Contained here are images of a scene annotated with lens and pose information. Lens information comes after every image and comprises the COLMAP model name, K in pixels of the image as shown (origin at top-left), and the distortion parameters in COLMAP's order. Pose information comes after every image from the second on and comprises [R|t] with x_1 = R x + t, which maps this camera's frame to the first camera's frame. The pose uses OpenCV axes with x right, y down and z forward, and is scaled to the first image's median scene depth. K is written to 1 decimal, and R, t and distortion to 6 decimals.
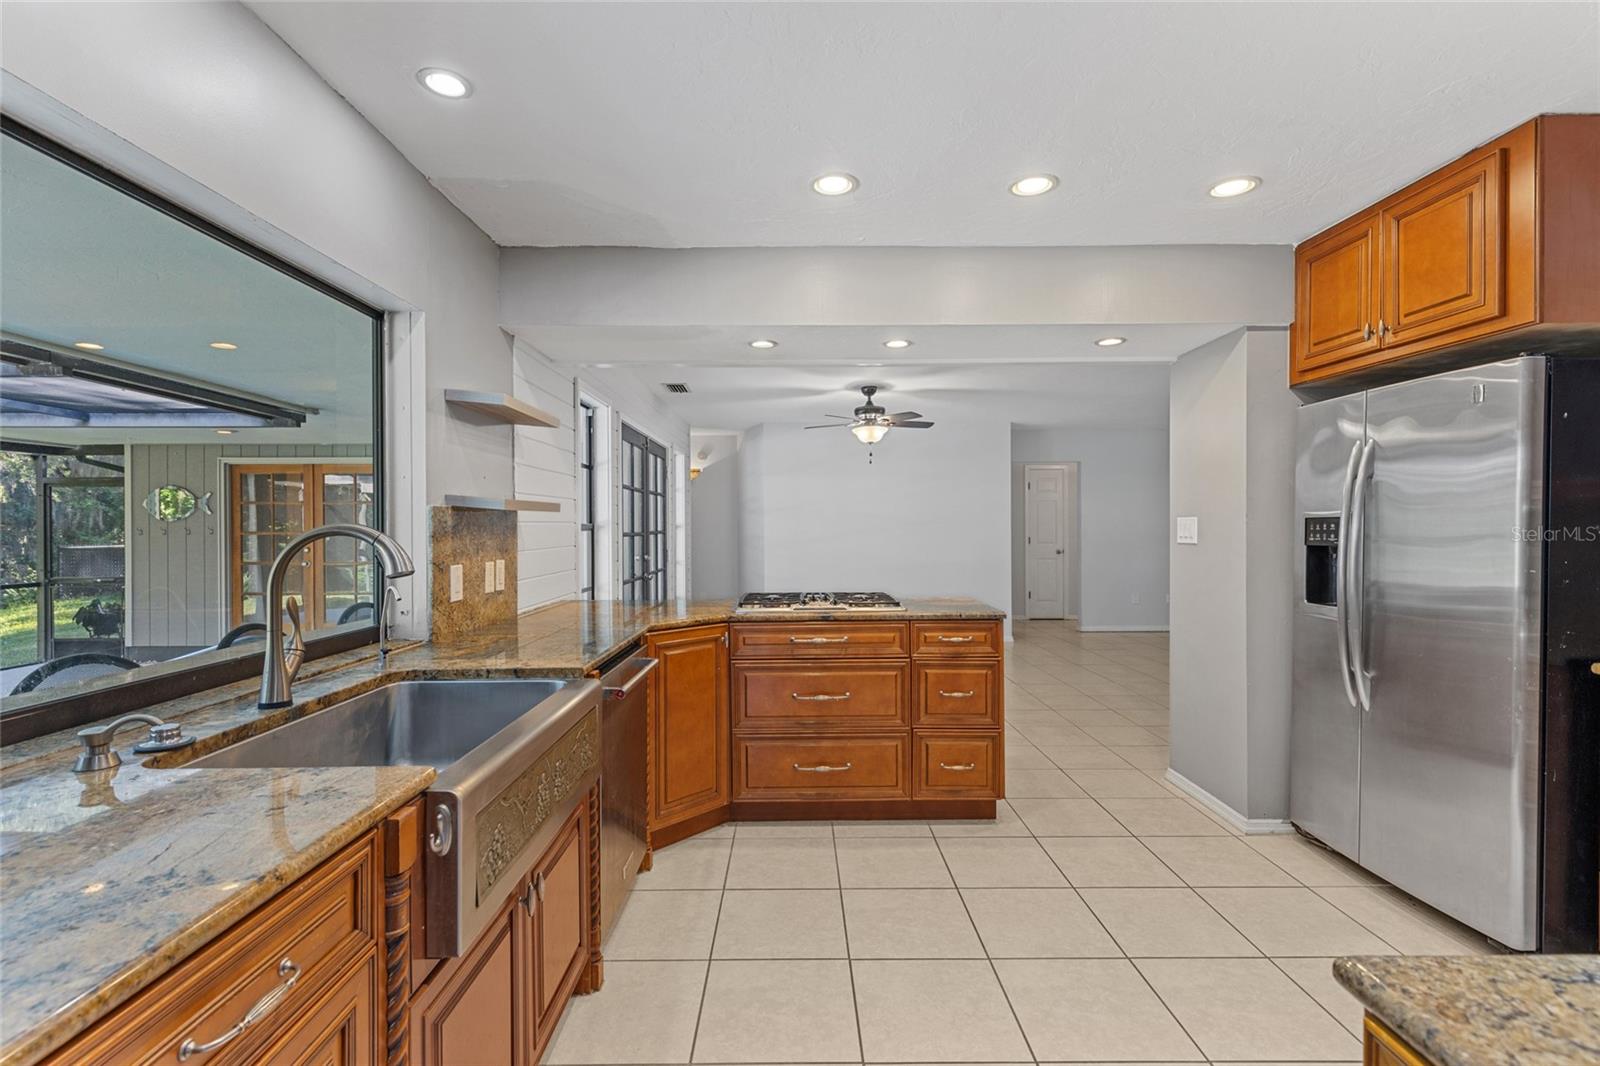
lens RADIAL K [[717.2, 0, 796.1], [0, 717.2, 530.0], [0, 0, 1]] dist [0.002745, -0.000626]
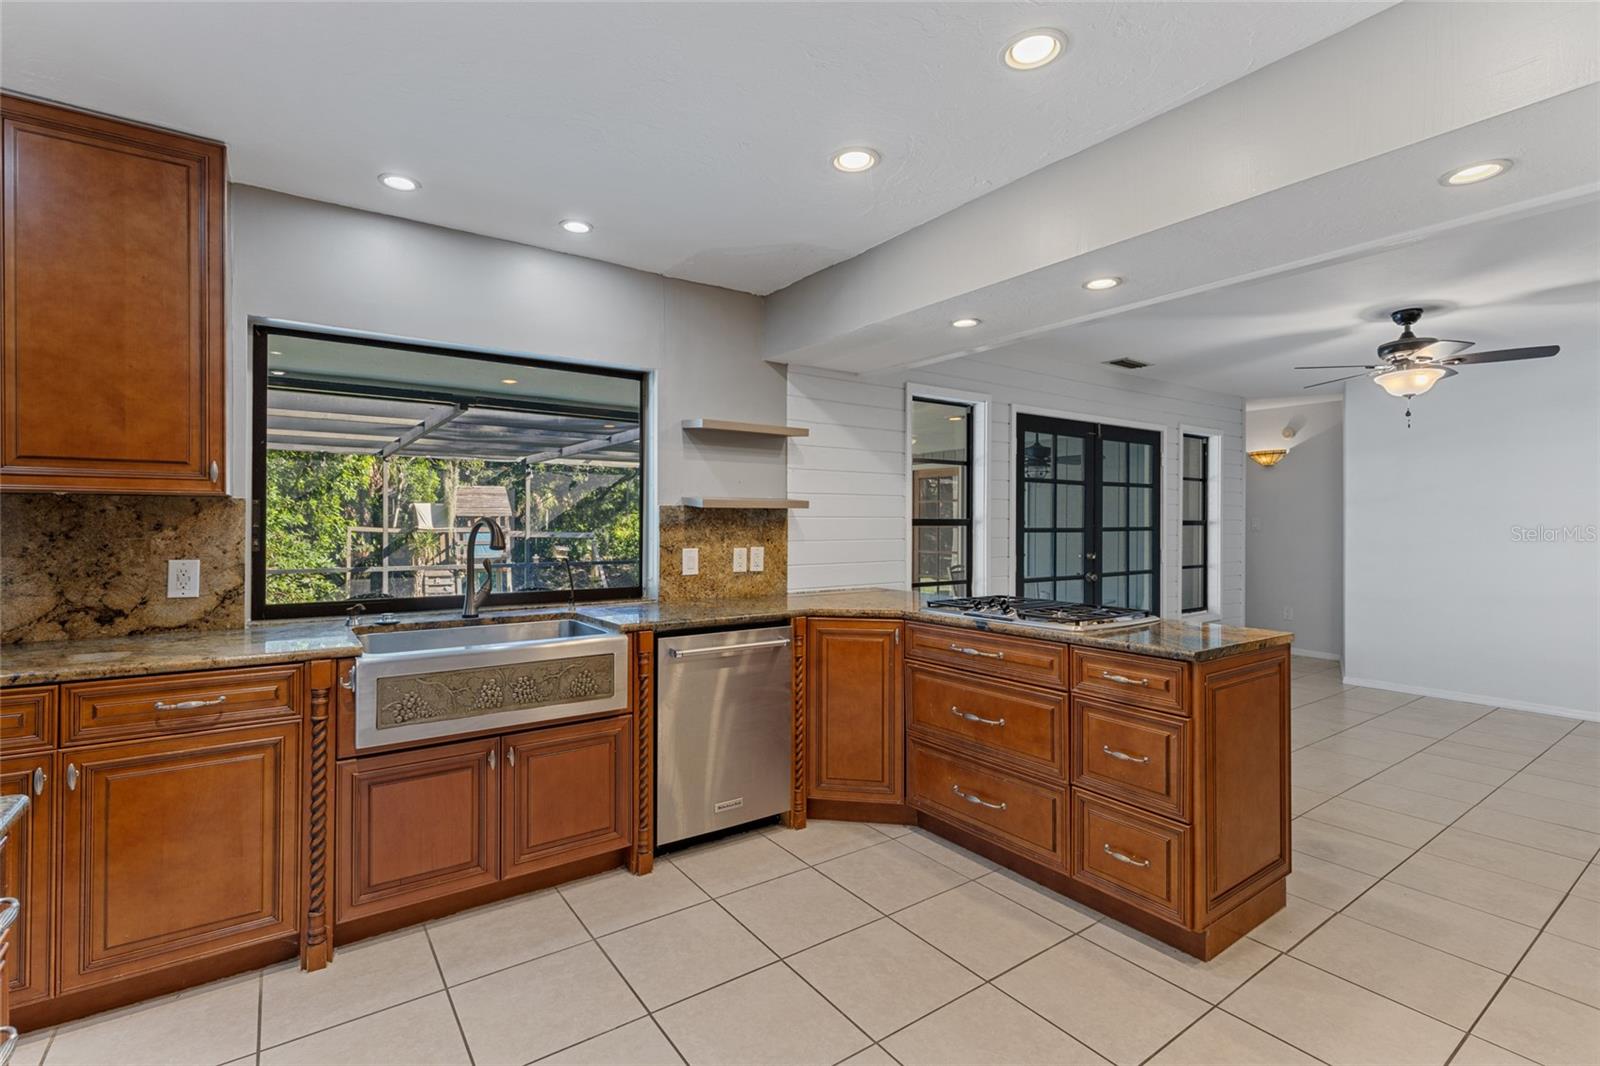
lens RADIAL K [[725.3, 0, 794.2], [0, 725.3, 524.0], [0, 0, 1]] dist [0.001935, -0.000420]
pose [[0.570982, 0.007011, -0.820933, 0.630408], [-0.008555, 0.999960, 0.002590, -0.002654], [0.820918, 0.005545, 0.571019, 0.308788]]
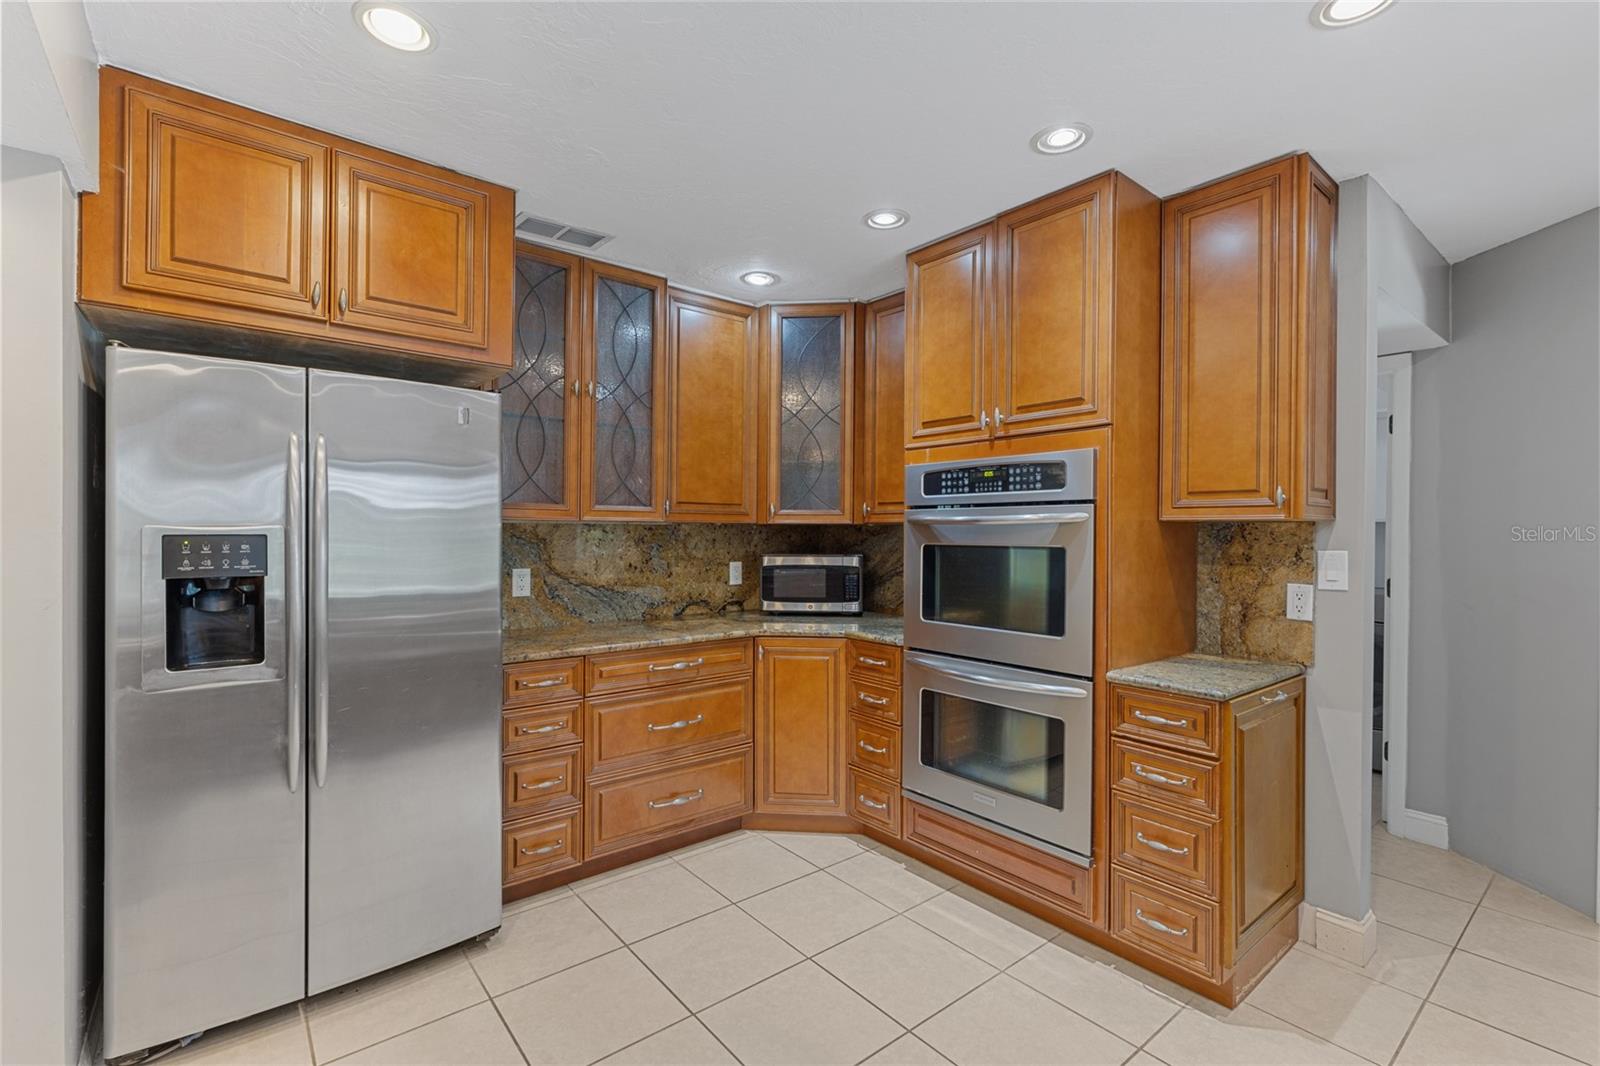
lens RADIAL K [[715.5, 0, 794.9], [0, 715.5, 533.4], [0, 0, 1]] dist [0.002863, -0.000483]
pose [[-0.619094, -0.002912, 0.785312, -0.099513], [0.001505, 0.999987, 0.004895, -0.019036], [-0.785316, 0.004213, -0.619081, 0.894406]]
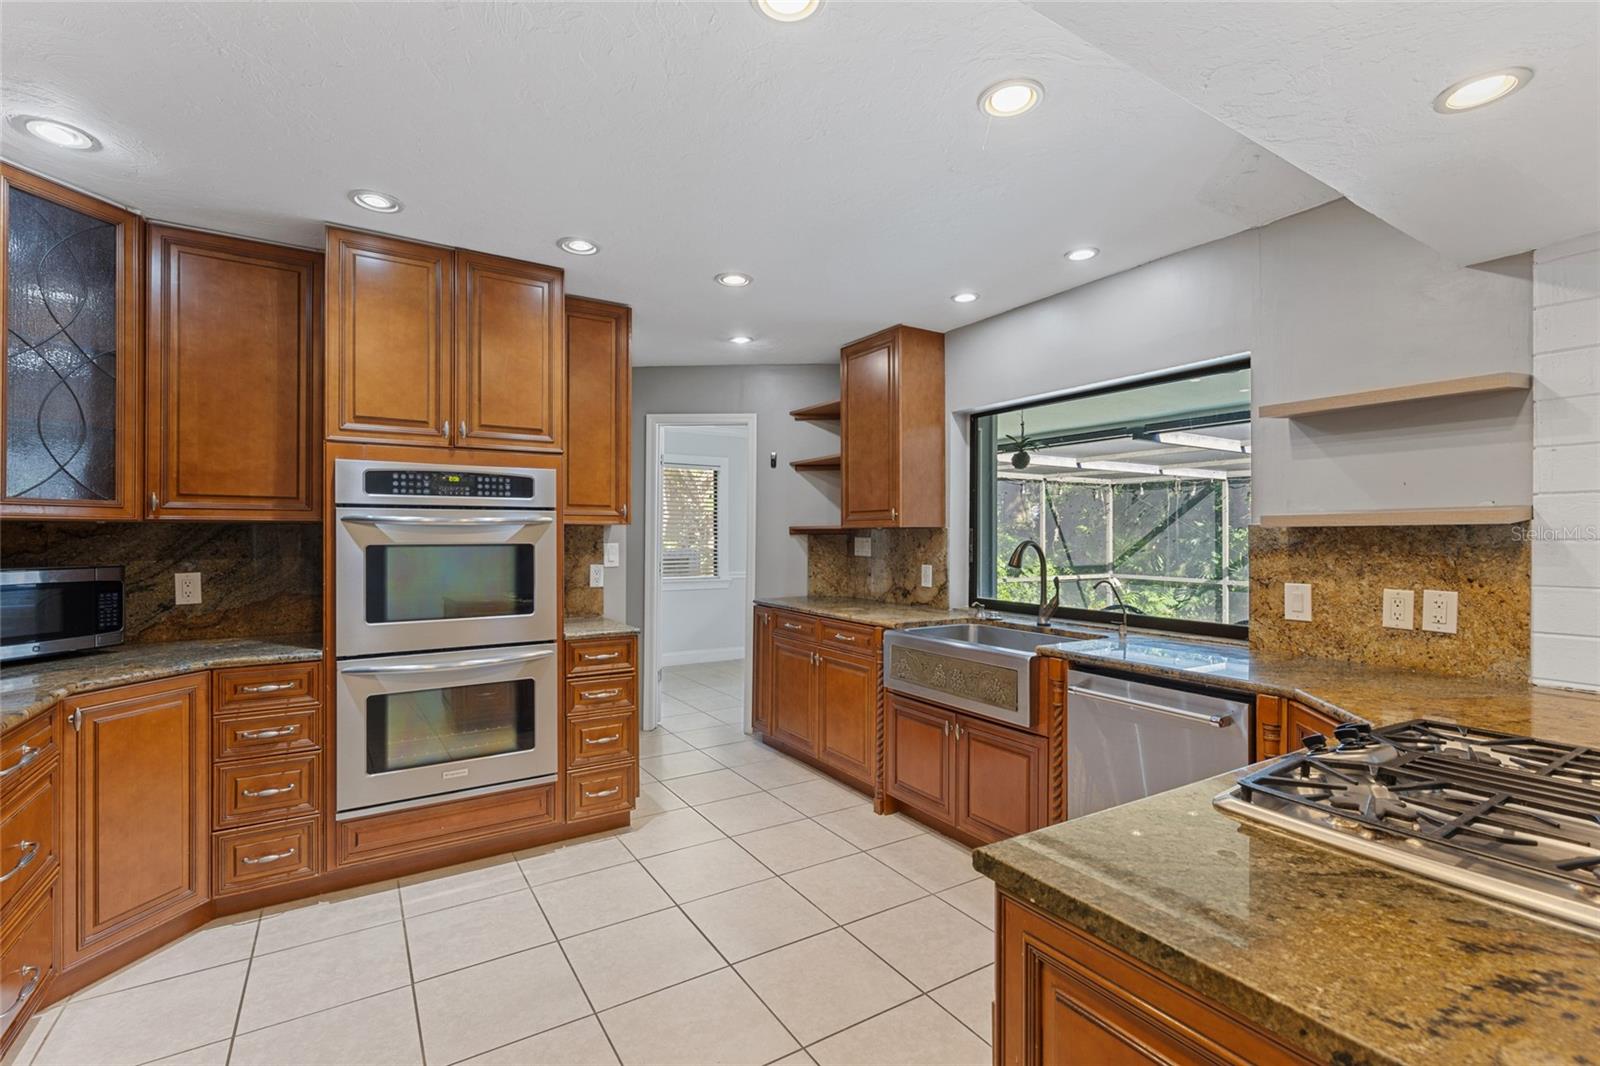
lens RADIAL K [[715.5, 0, 794.9], [0, 715.5, 533.4], [0, 0, 1]] dist [0.002863, -0.000483]
pose [[-0.851749, -0.000268, -0.523950, 0.512031], [-0.002003, 0.999994, 0.002743, -0.017719], [0.523946, 0.003386, -0.851745, 1.209527]]
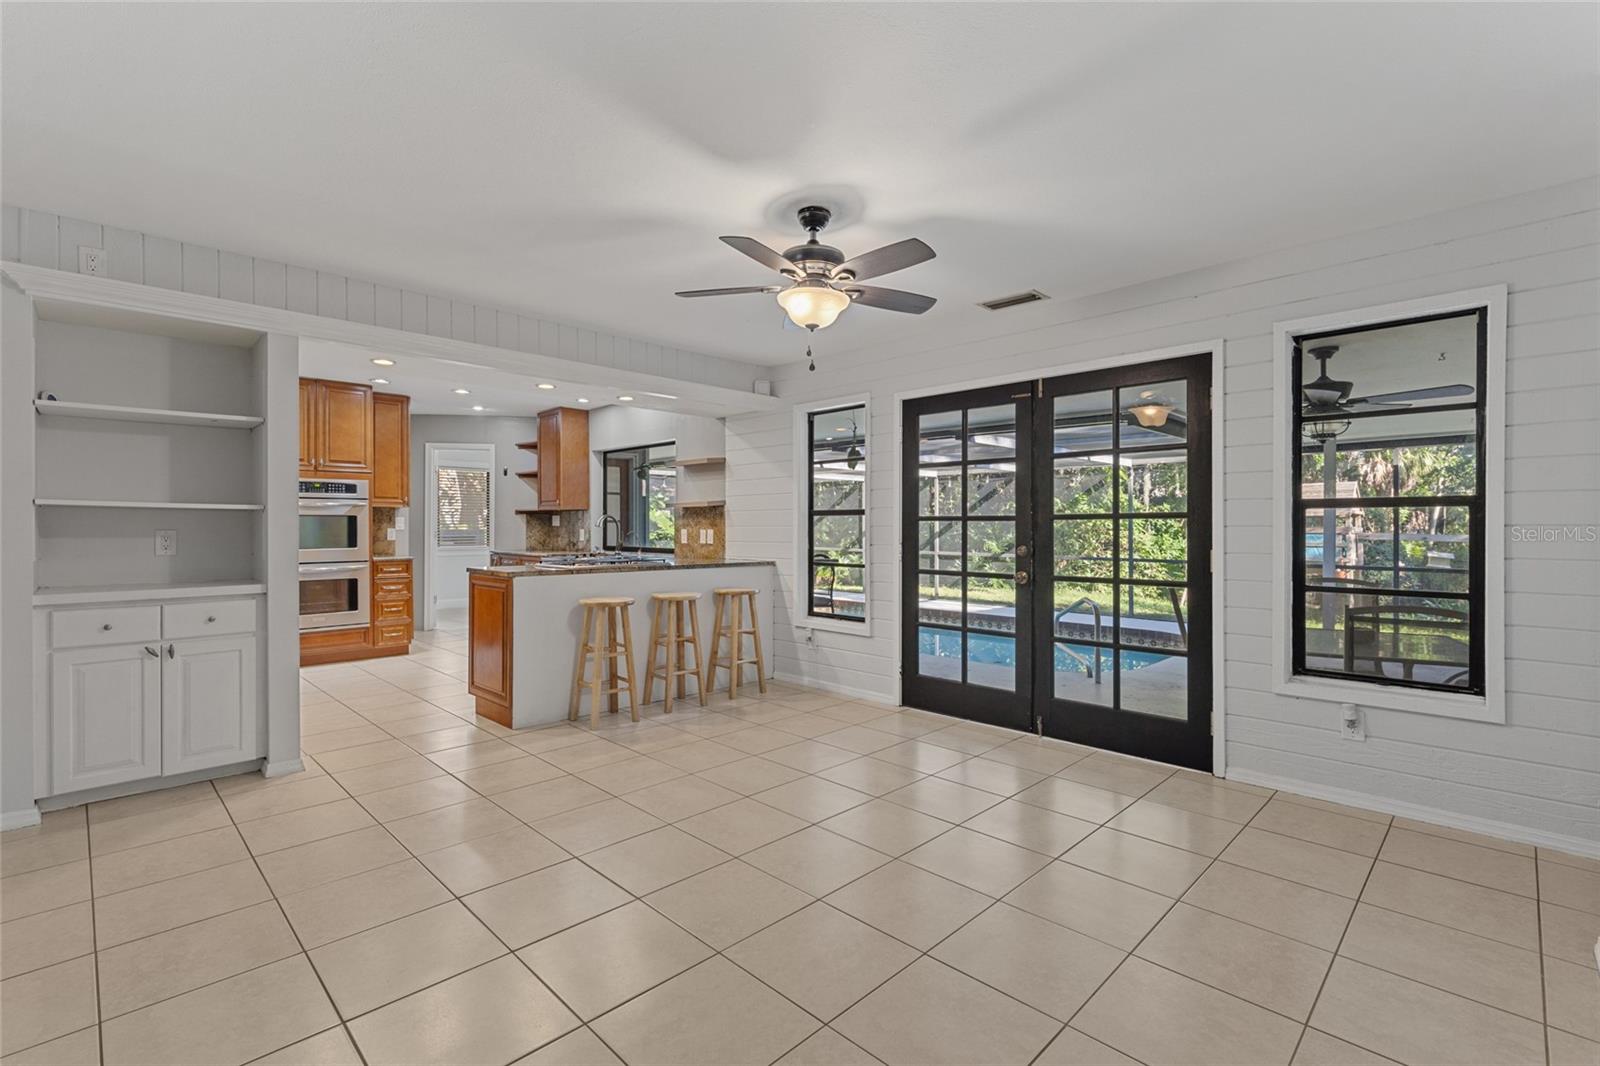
lens RADIAL K [[718.0, 0, 801.5], [0, 718.0, 524.9], [0, 0, 1]] dist [0.005926, 0.000031]
pose [[-0.707388, 0.002481, -0.706821, 0.863133], [-0.000586, 0.999991, 0.004097, 0.017922], [0.706825, 0.003312, -0.707380, 2.563722]]
